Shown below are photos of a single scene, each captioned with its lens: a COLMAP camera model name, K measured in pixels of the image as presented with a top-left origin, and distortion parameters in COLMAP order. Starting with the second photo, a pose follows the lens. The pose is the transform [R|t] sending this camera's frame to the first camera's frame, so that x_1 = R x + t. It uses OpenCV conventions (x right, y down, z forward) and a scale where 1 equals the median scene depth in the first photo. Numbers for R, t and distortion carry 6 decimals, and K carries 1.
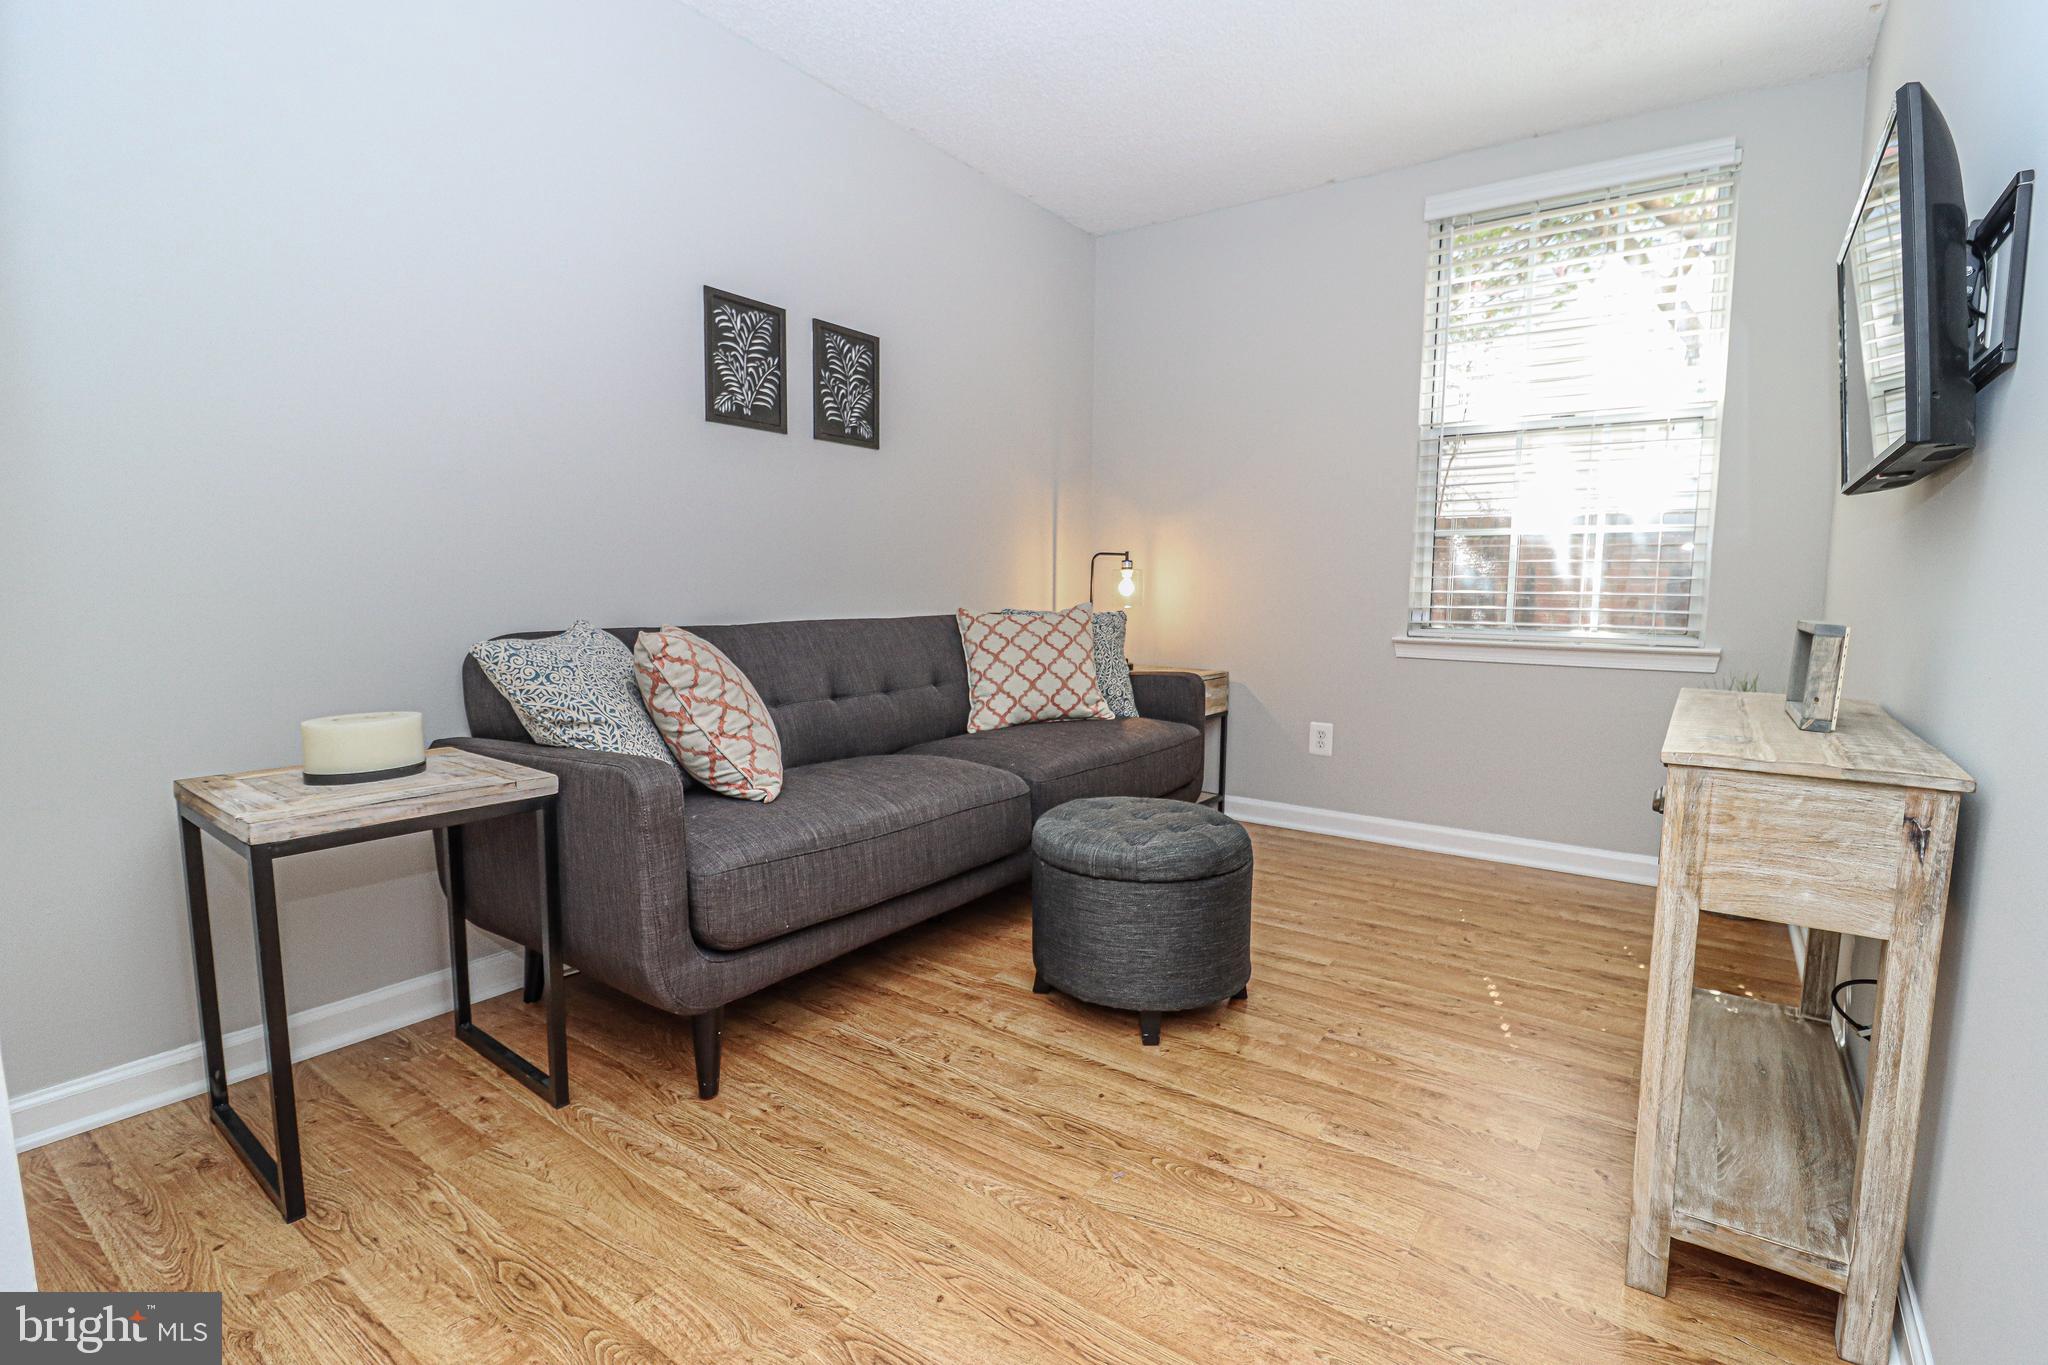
lens RADIAL K [[952.1, 0, 1031.1], [0, 952.1, 680.6], [0, 0, 1]] dist [-0.002411, -0.011707]
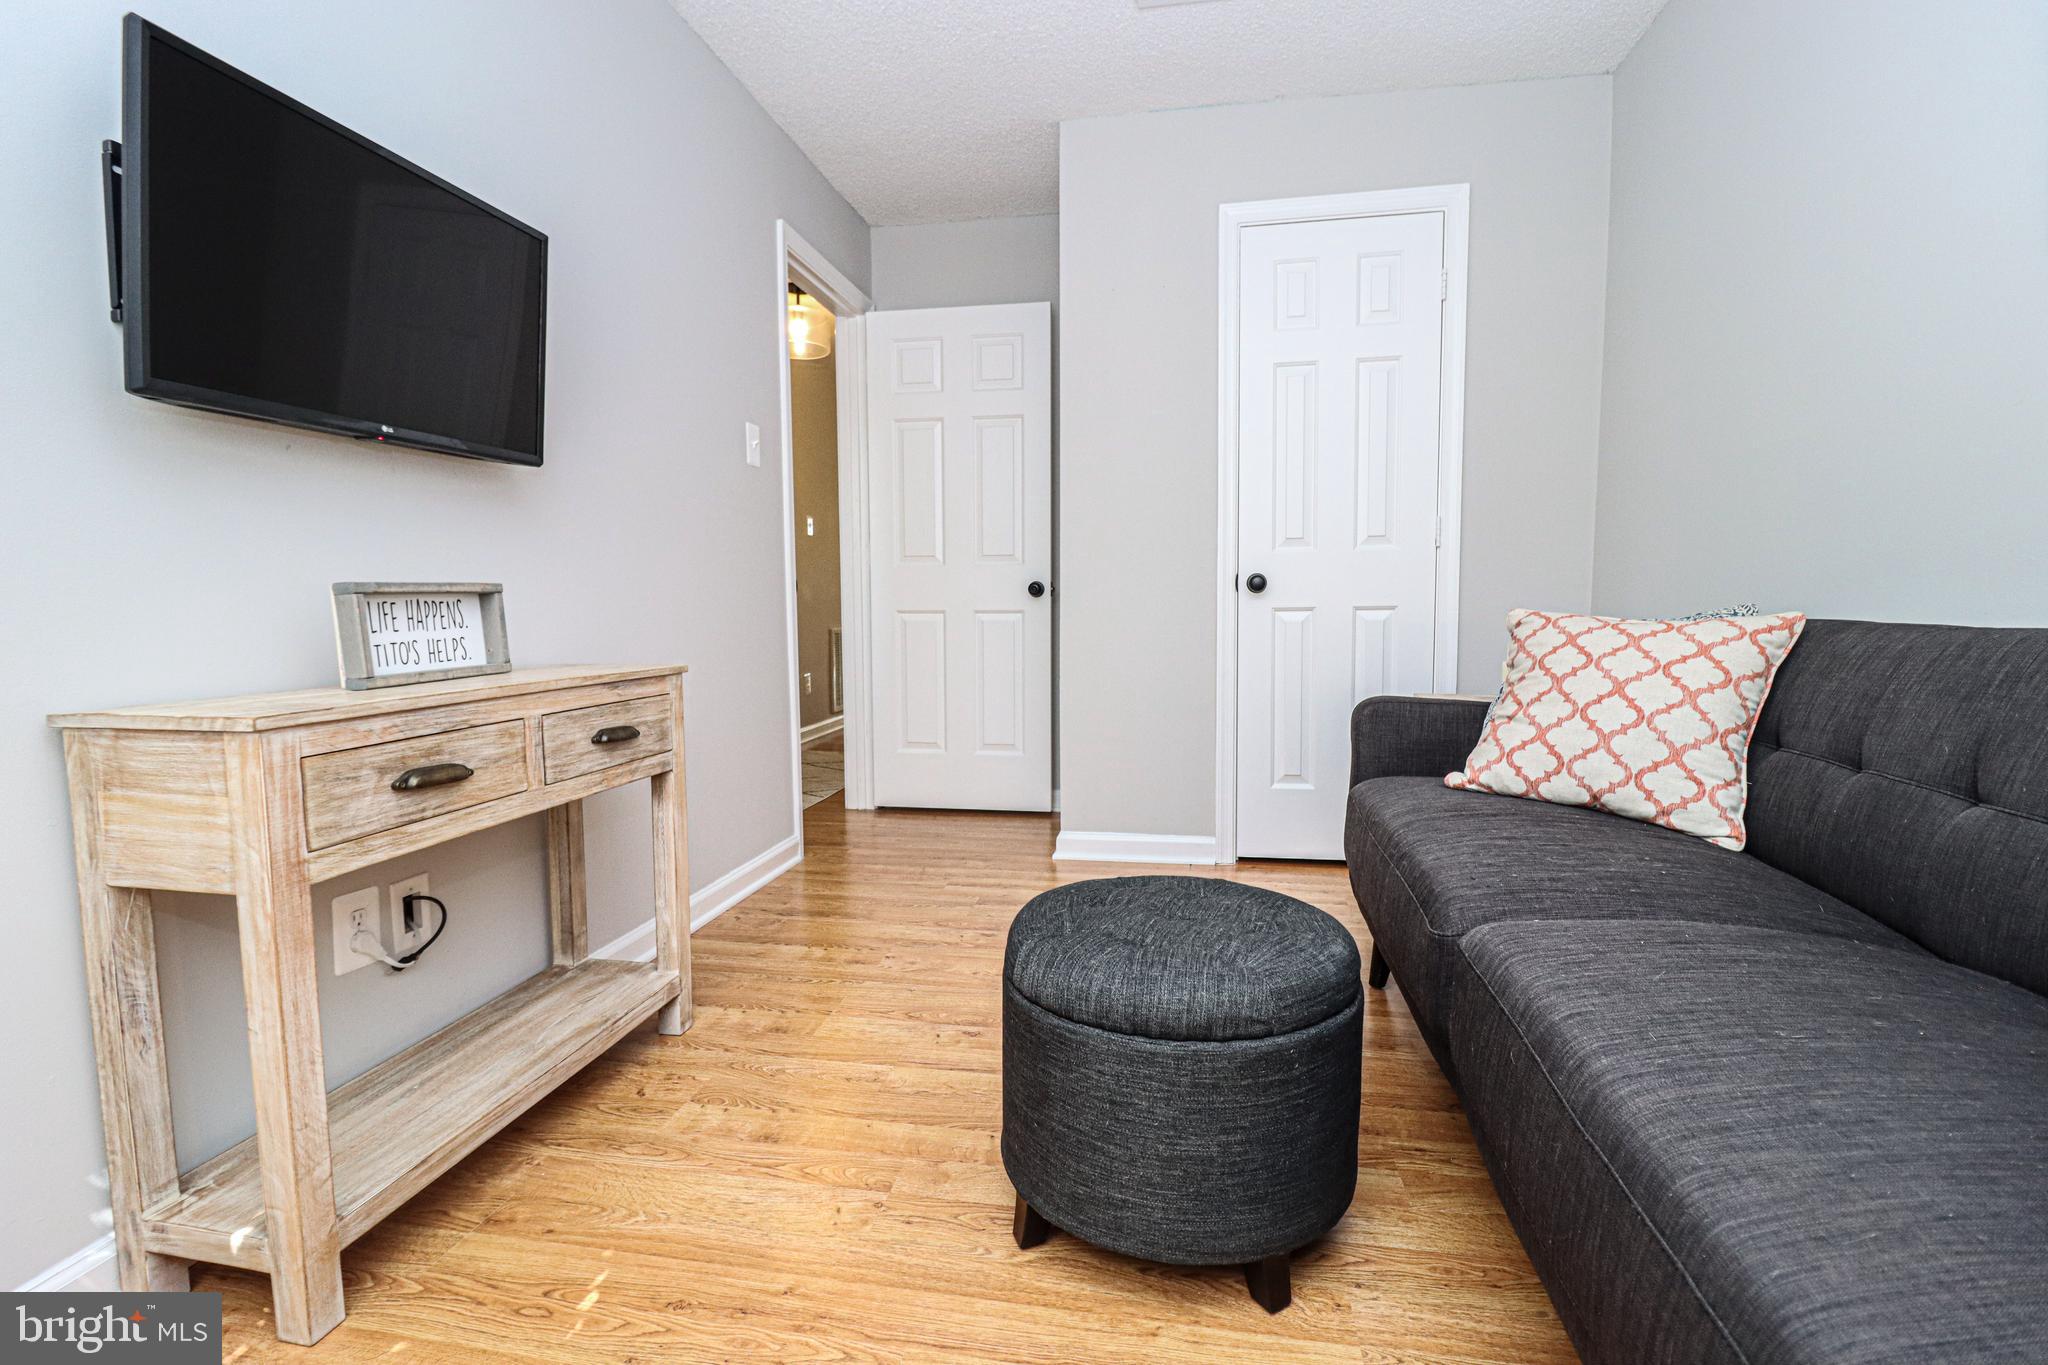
lens RADIAL K [[952.1, 0, 1031.3], [0, 952.1, 677.6], [0, 0, 1]] dist [-0.002411, -0.011707]
pose [[-0.900677, 0.029586, -0.433482, 0.334972], [-0.050112, 0.983947, 0.171278, -0.081315], [0.431591, 0.175989, -0.884736, 1.058175]]
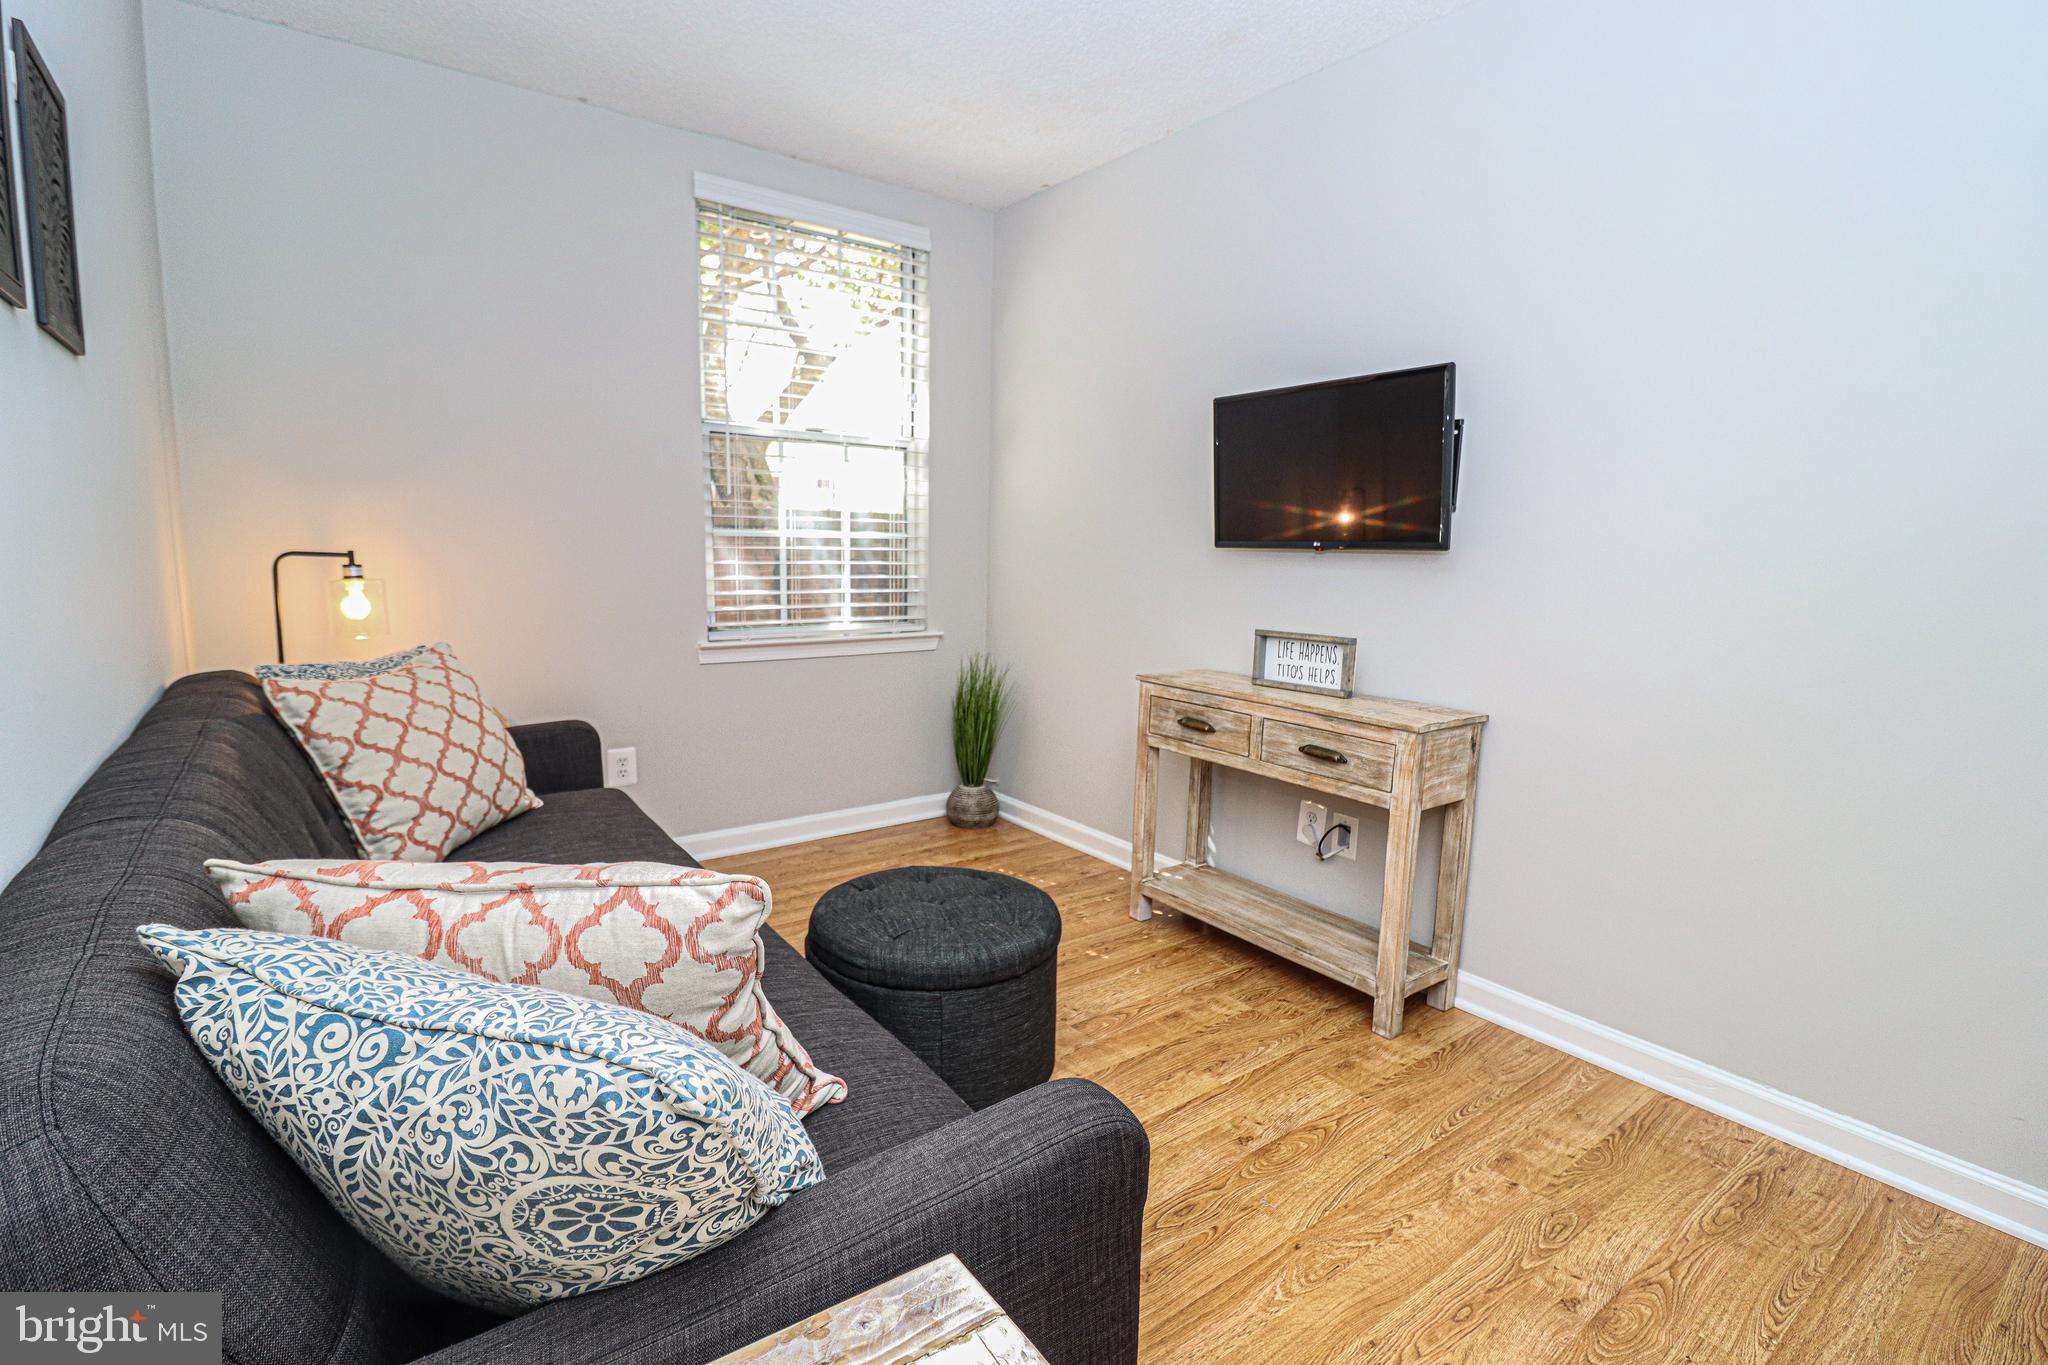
lens RADIAL K [[952.1, 0, 1016.8], [0, 952.1, 689.8], [0, 0, 1]] dist [-0.002411, -0.011707]
pose [[0.312380, -0.148203, 0.938325, -0.465143], [0.082293, 0.988264, 0.128694, -0.109026], [-0.946386, 0.037016, 0.320910, 0.455130]]
